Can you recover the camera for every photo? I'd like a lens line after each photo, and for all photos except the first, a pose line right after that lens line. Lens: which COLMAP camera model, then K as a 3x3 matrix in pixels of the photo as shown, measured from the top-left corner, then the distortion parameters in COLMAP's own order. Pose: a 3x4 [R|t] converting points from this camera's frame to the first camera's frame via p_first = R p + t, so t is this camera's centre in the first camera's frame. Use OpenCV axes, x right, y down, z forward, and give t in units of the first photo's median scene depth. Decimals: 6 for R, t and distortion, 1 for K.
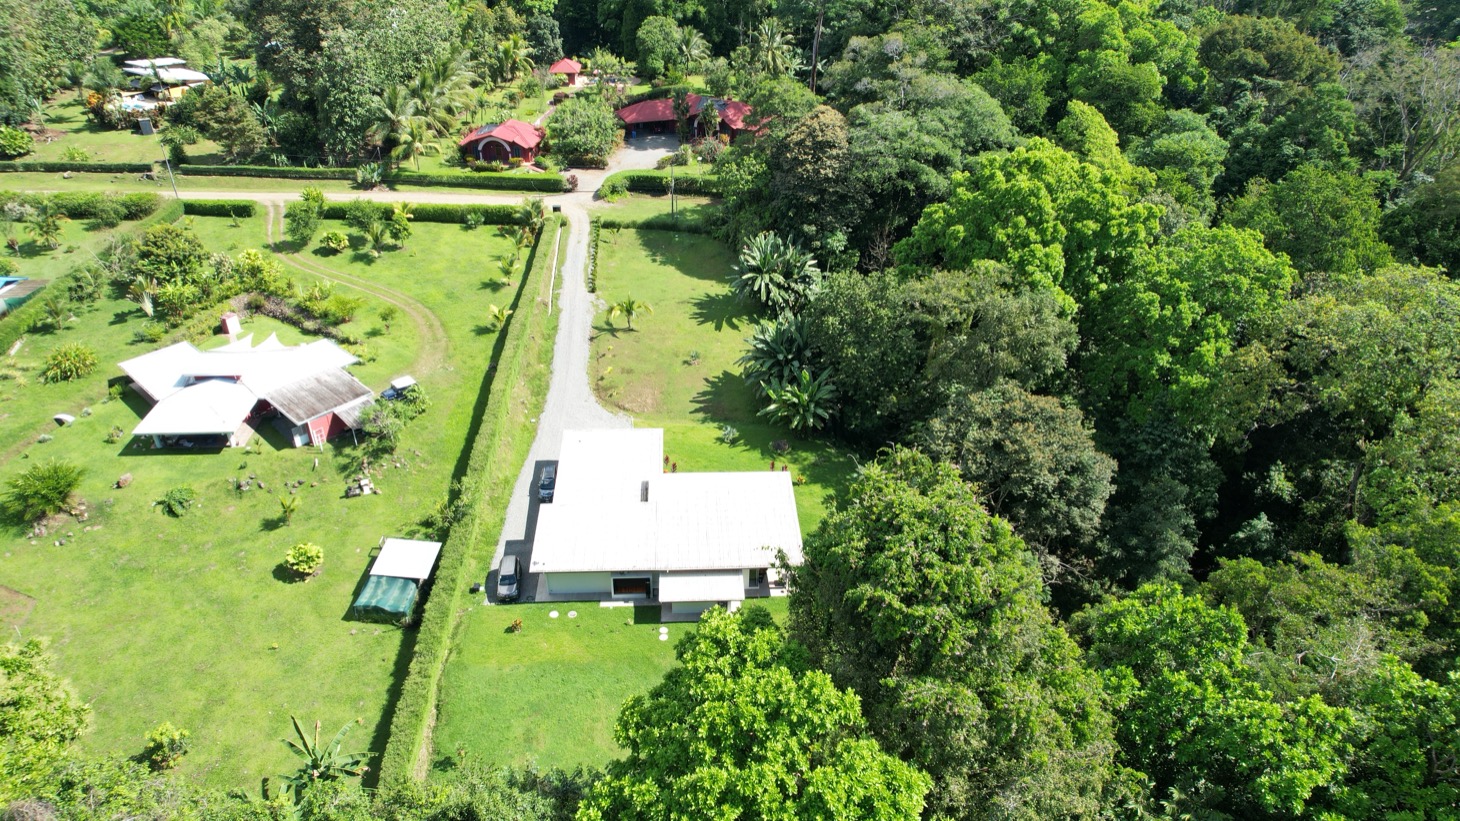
lens RADIAL K [[974.3, 0, 730.0], [0, 974.3, 410.5], [0, 0, 1]] dist [-0.001663, 0.001838]
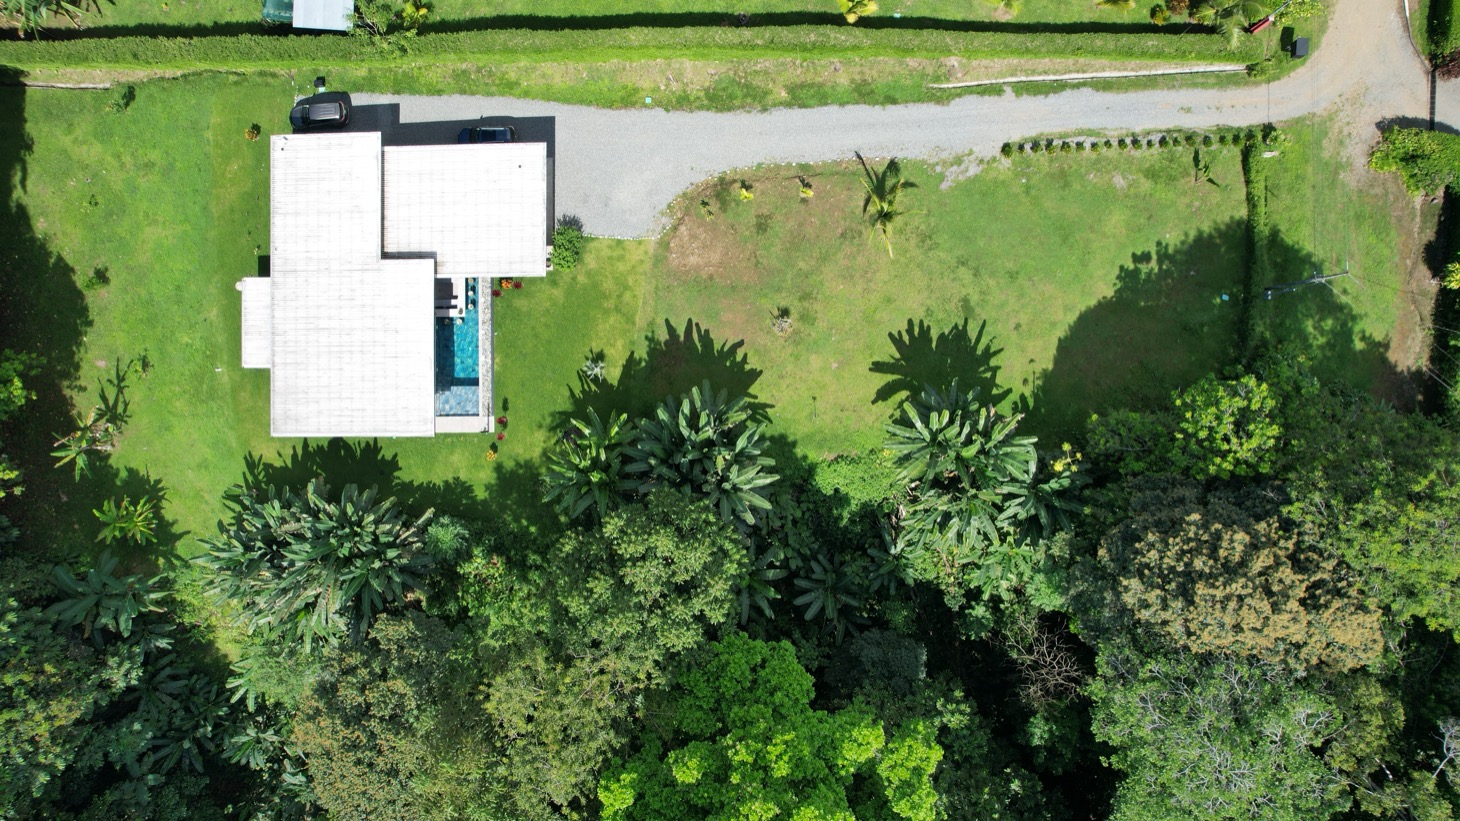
lens RADIAL K [[974.3, 0, 730.0], [0, 974.3, 410.5], [0, 0, 1]] dist [-0.001663, 0.001838]
pose [[-0.054568, 0.998126, -0.027701, 0.039954], [-0.502602, -0.003485, 0.864511, -0.612014], [0.862794, 0.061098, 0.501851, 0.674725]]
